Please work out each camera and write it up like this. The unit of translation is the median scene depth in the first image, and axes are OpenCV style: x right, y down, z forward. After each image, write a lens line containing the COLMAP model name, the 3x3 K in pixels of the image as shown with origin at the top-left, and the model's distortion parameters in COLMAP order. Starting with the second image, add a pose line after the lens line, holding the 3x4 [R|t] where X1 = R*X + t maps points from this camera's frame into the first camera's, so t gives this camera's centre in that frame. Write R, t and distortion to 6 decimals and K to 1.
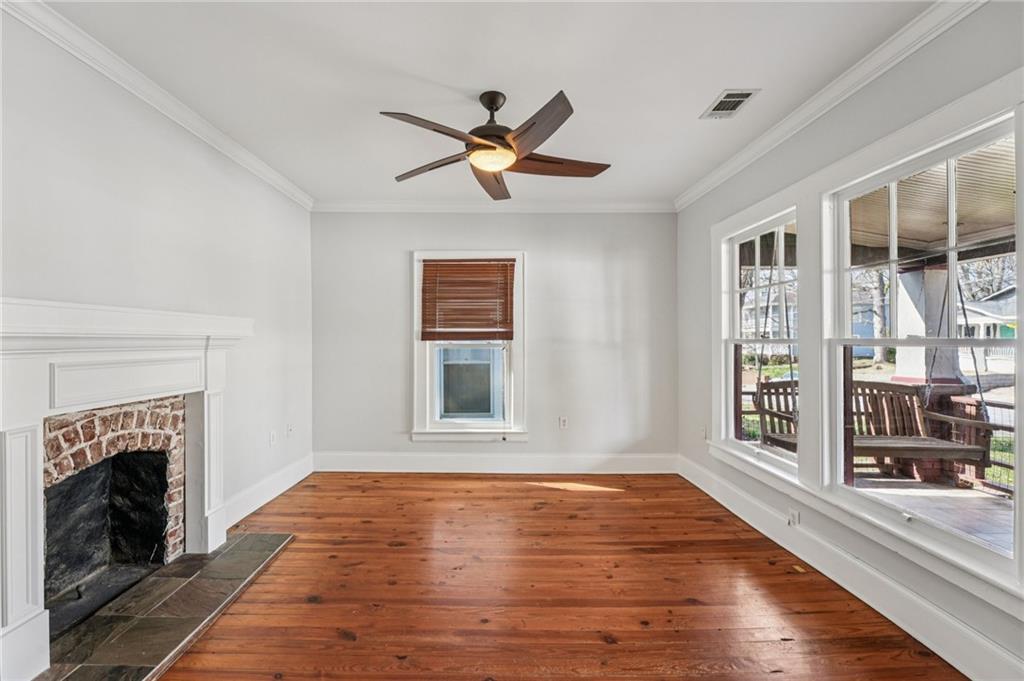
lens RADIAL K [[418.7, 0, 512.0], [0, 418.7, 340.5], [0, 0, 1]] dist [0.001248, 0.000112]
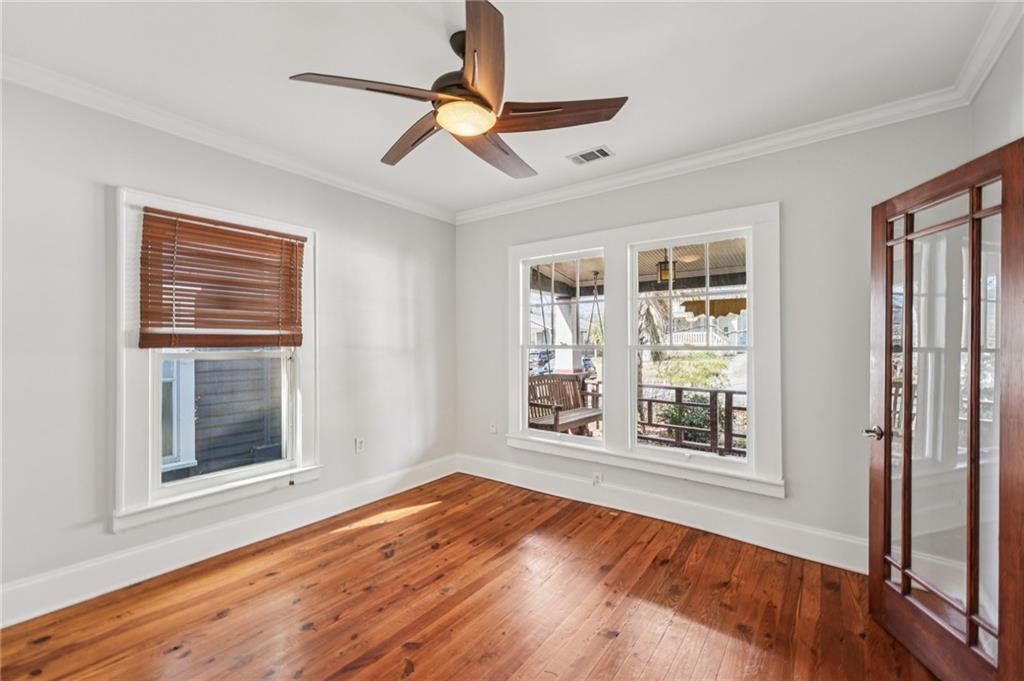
lens RADIAL K [[408.9, 0, 512.0], [0, 408.9, 340.5], [0, 0, 1]] dist [0.001220, 0.000299]
pose [[0.617195, 0.005194, 0.786793, -0.395592], [0.001246, 0.999971, -0.007579, -0.006478], [-0.786810, 0.005658, 0.617170, 0.303682]]
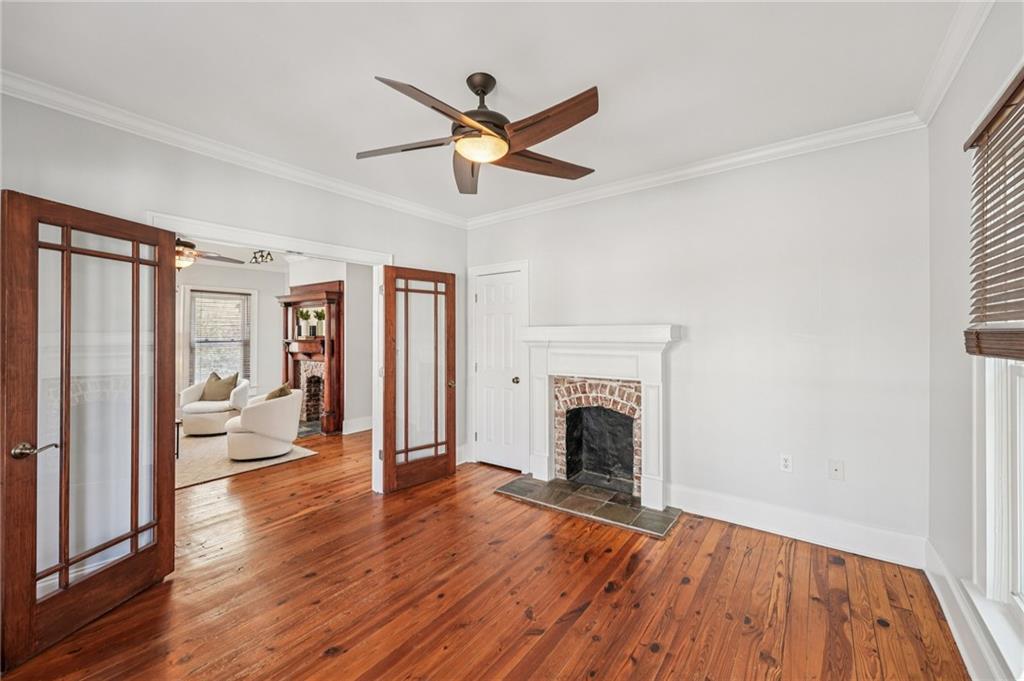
lens RADIAL K [[445.8, 0, 510.8], [0, 445.8, 335.4], [0, 0, 1]] dist [0.002336, 0.000278]
pose [[-0.635688, 0.006125, -0.771922, 0.422628], [0.003310, 0.999981, 0.005209, -0.022985], [0.771939, 0.000756, -0.635696, 1.086870]]
